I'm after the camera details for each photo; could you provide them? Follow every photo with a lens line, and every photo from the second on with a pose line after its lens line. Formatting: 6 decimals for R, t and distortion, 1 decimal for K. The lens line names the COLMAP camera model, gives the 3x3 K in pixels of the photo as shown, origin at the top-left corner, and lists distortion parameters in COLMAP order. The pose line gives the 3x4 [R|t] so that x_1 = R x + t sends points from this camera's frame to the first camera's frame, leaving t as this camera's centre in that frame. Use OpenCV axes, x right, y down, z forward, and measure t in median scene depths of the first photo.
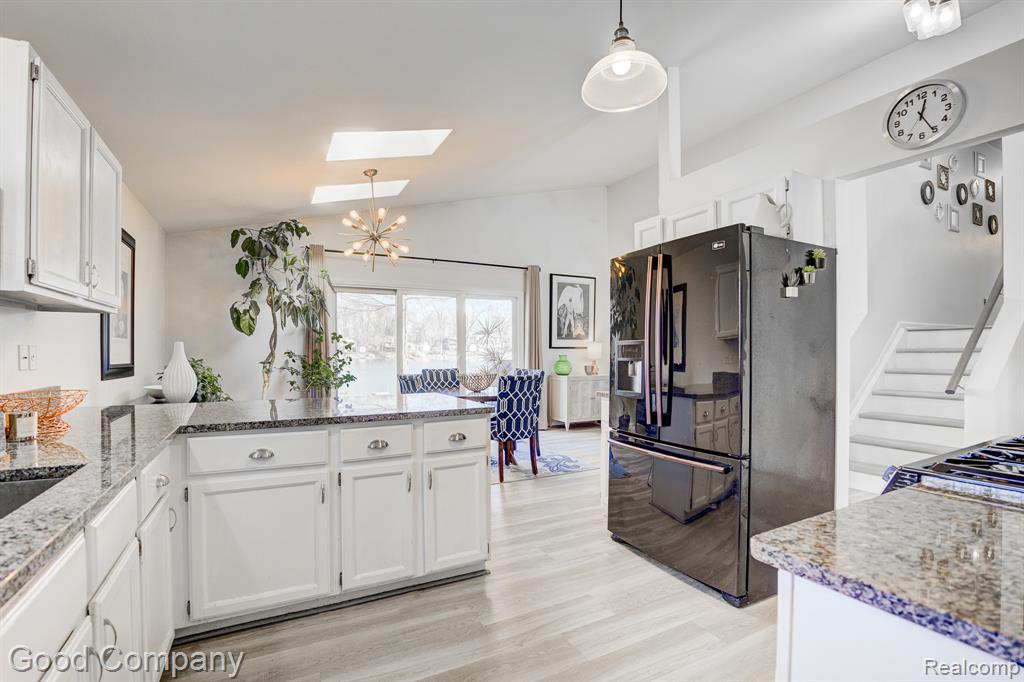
lens RADIAL K [[448.8, 0, 510.0], [0, 448.8, 353.2], [0, 0, 1]] dist [-0.019935, 0.002049]
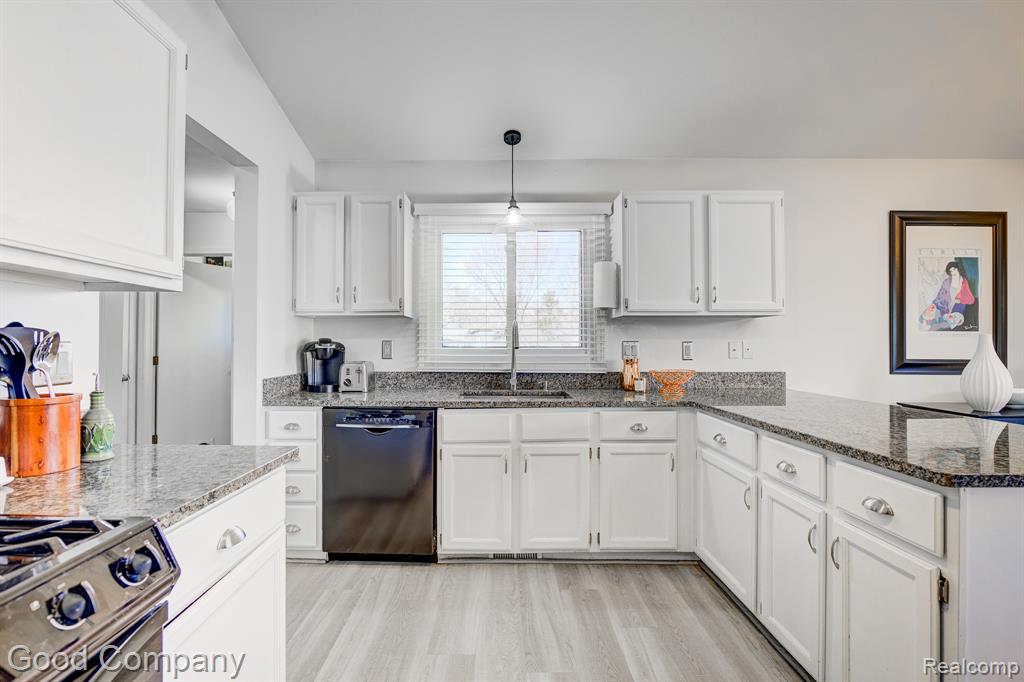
lens RADIAL K [[448.8, 0, 505.2], [0, 448.8, 338.9], [0, 0, 1]] dist [-0.019935, 0.002049]
pose [[-0.474962, -0.011851, -0.879926, 0.287467], [-0.002433, 0.999923, -0.012154, -0.002954], [0.880003, -0.003631, -0.474954, 0.444821]]
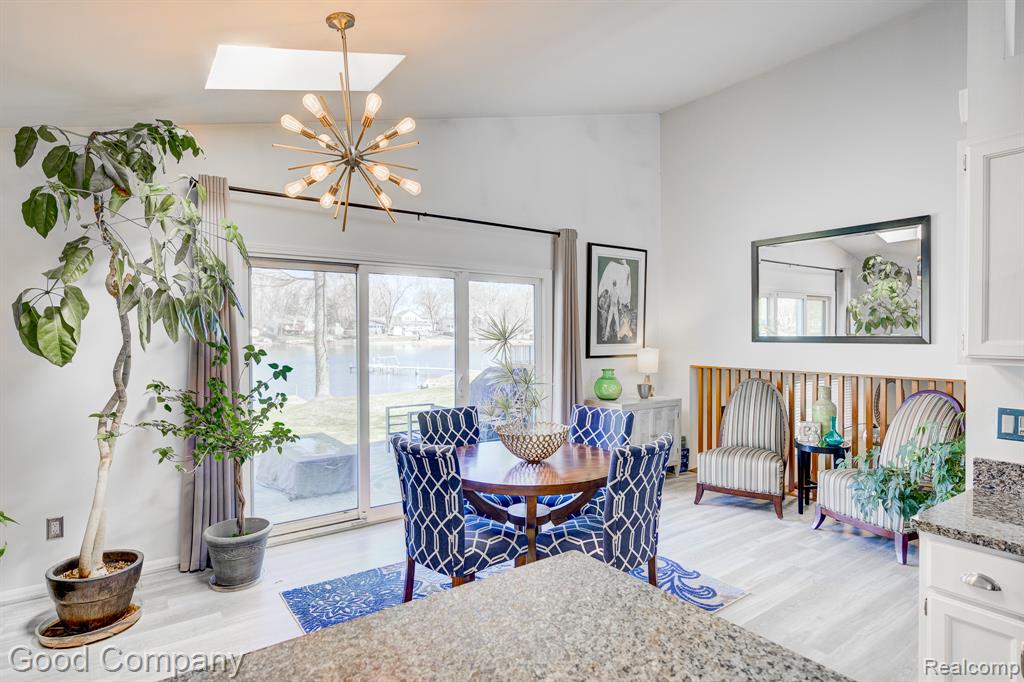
lens RADIAL K [[533.2, 0, 500.9], [0, 533.2, 340.0], [0, 0, 1]] dist [0.011077, -0.004201]
pose [[0.993024, 0.003146, 0.117872, -0.203829], [-0.004152, 0.999957, 0.008286, -0.068648], [-0.117841, -0.008718, 0.992994, 0.400216]]
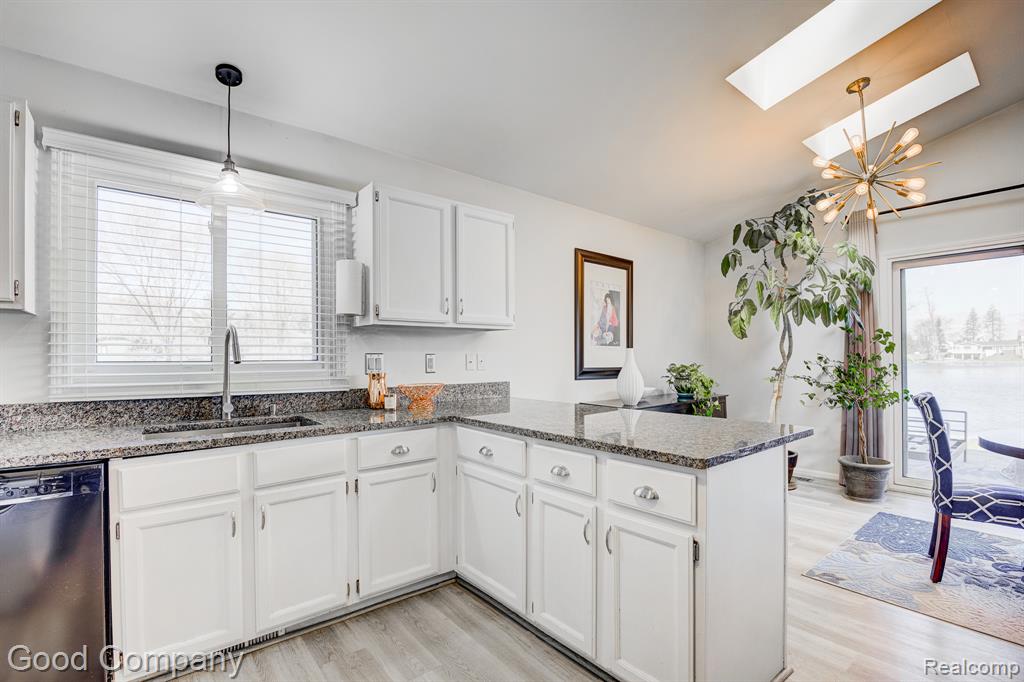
lens RADIAL K [[466.7, 0, 516.7], [0, 466.7, 356.6], [0, 0, 1]] dist [-0.018306, 0.003985]
pose [[0.182063, -0.000234, -0.983287, 0.254004], [0.001696, 0.999999, 0.000076, -0.003559], [0.983285, -0.001682, 0.182063, 0.363880]]
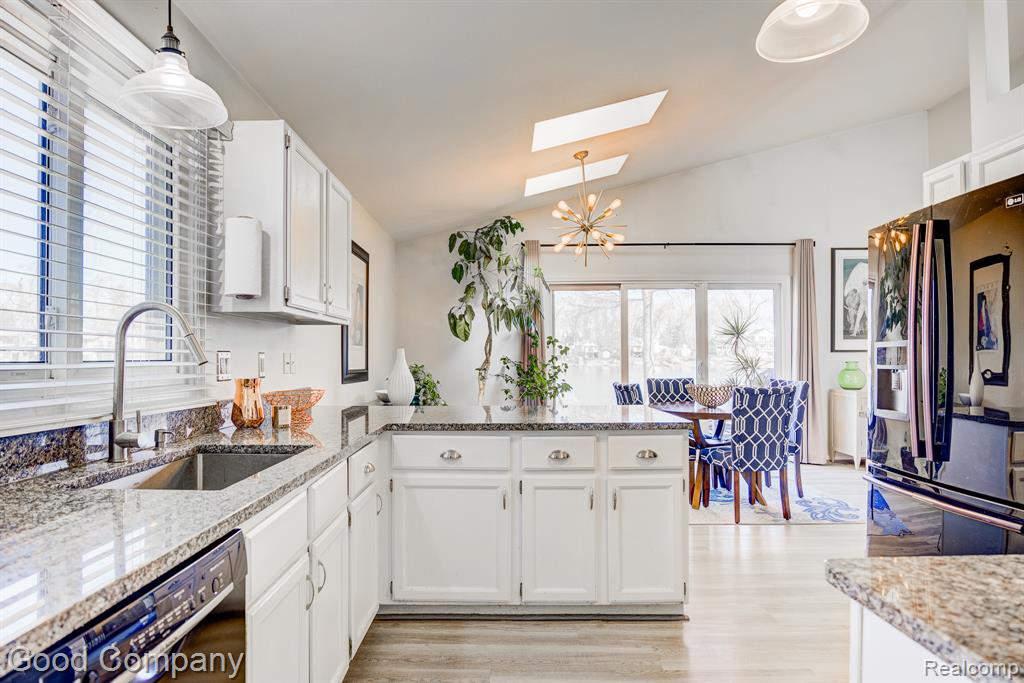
lens RADIAL K [[571.2, 0, 522.6], [0, 571.2, 354.0], [0, 0, 1]] dist [-0.006058, 0.007070]
pose [[0.892870, -0.005369, -0.450283, 0.087494], [0.001419, 0.999958, -0.009109, 0.000106], [0.450313, 0.007494, 0.892839, -0.057046]]
